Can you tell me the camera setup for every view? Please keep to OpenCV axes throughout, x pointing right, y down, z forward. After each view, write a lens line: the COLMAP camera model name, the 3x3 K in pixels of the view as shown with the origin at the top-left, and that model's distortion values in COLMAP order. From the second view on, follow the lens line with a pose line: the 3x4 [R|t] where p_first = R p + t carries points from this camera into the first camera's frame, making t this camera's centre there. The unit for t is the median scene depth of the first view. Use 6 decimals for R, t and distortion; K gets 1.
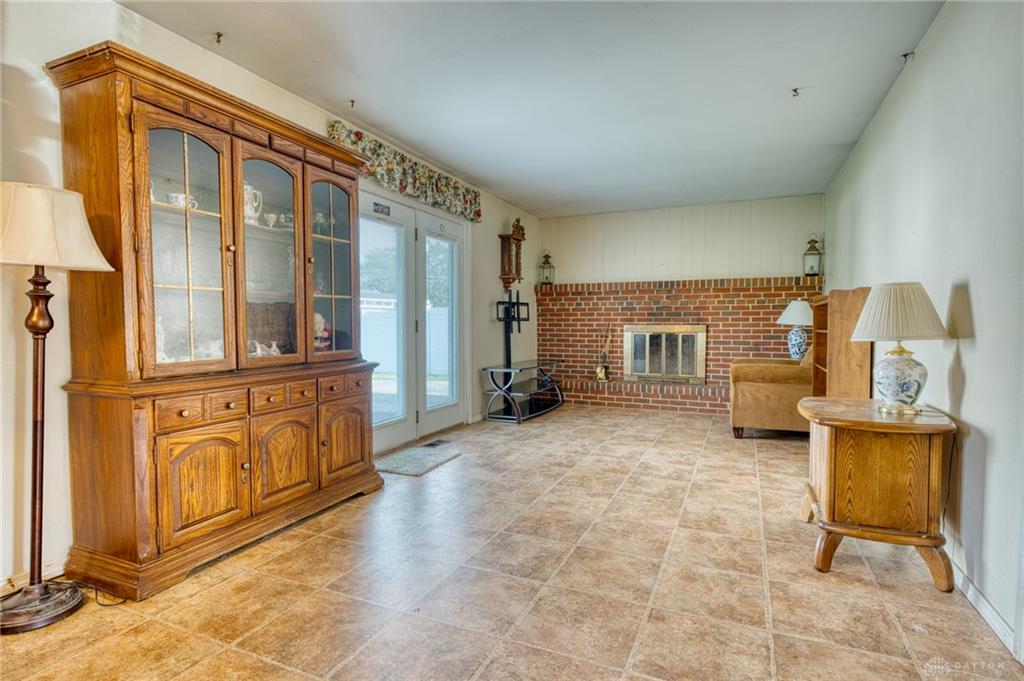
lens RADIAL K [[521.5, 0, 509.7], [0, 521.5, 338.3], [0, 0, 1]] dist [0.000121, -0.001320]
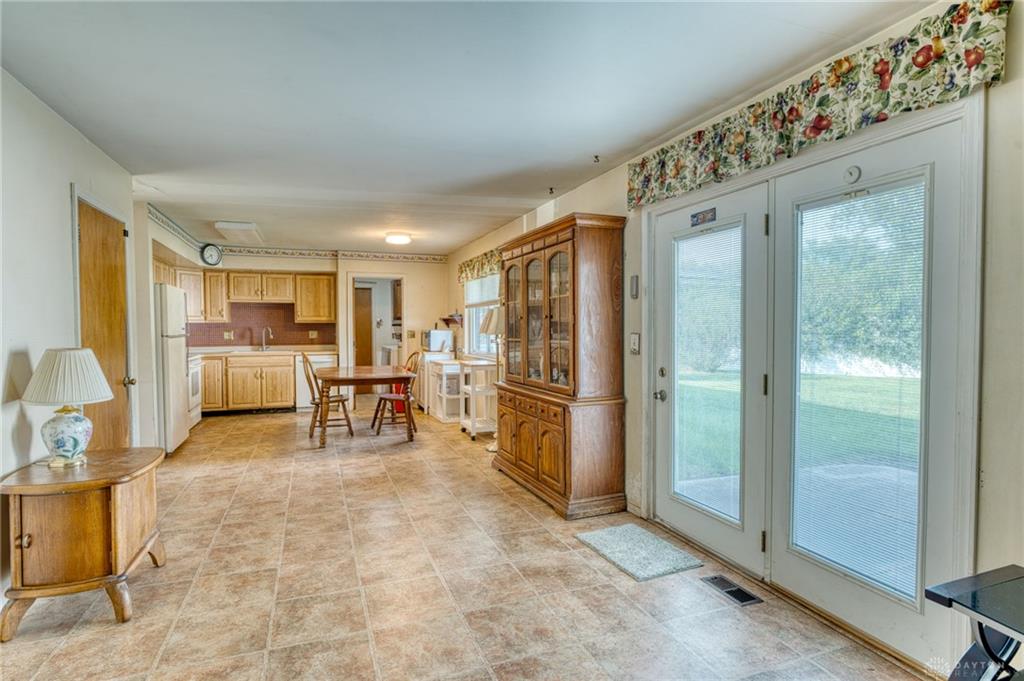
lens RADIAL K [[521.5, 0, 509.0], [0, 521.5, 342.6], [0, 0, 1]] dist [0.000121, -0.001320]
pose [[-0.706149, 0.023826, -0.707662, 0.714004], [-0.017250, 0.998558, 0.050834, -0.157517], [0.707853, 0.048103, -0.704720, 2.014575]]
